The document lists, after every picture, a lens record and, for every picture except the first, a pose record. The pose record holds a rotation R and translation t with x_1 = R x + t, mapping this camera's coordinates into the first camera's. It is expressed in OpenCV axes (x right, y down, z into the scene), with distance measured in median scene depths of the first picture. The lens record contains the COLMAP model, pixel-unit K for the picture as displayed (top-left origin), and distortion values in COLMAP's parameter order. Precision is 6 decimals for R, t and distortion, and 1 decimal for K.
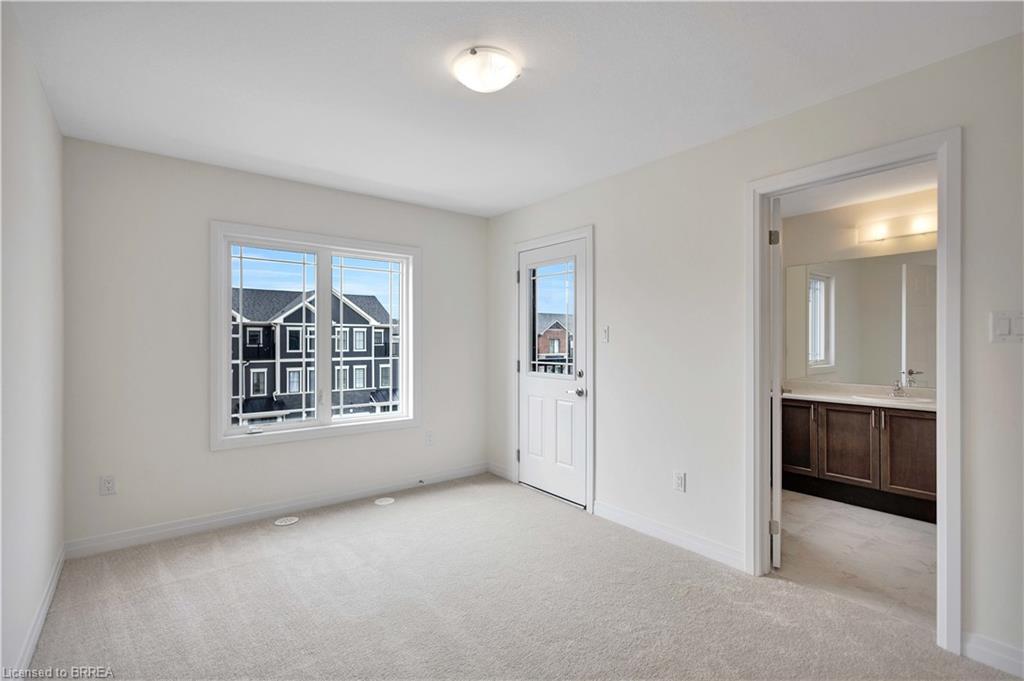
lens RADIAL K [[471.0, 0, 506.7], [0, 471.0, 342.7], [0, 0, 1]] dist [0.001168, -0.000170]
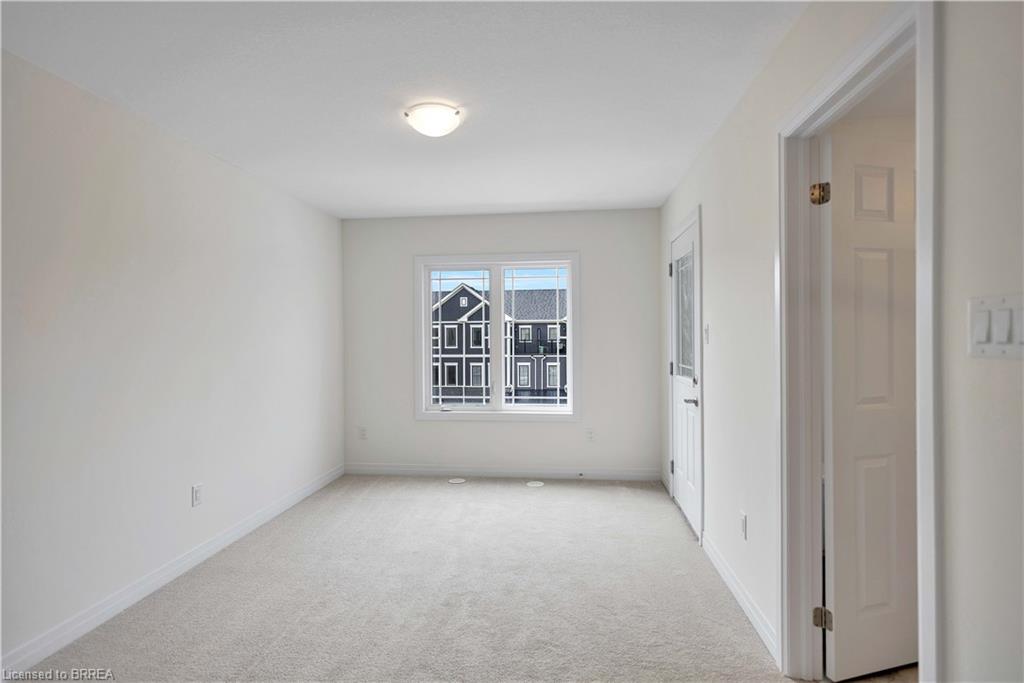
lens RADIAL K [[486.4, 0, 512.0], [0, 486.4, 341.5], [0, 0, 1]] dist [0.000082, 0.000244]
pose [[0.723104, 0.000954, -0.690739, 0.525142], [0.005456, 0.999960, 0.007092, -0.012285], [0.690718, -0.008897, 0.723069, 0.131655]]
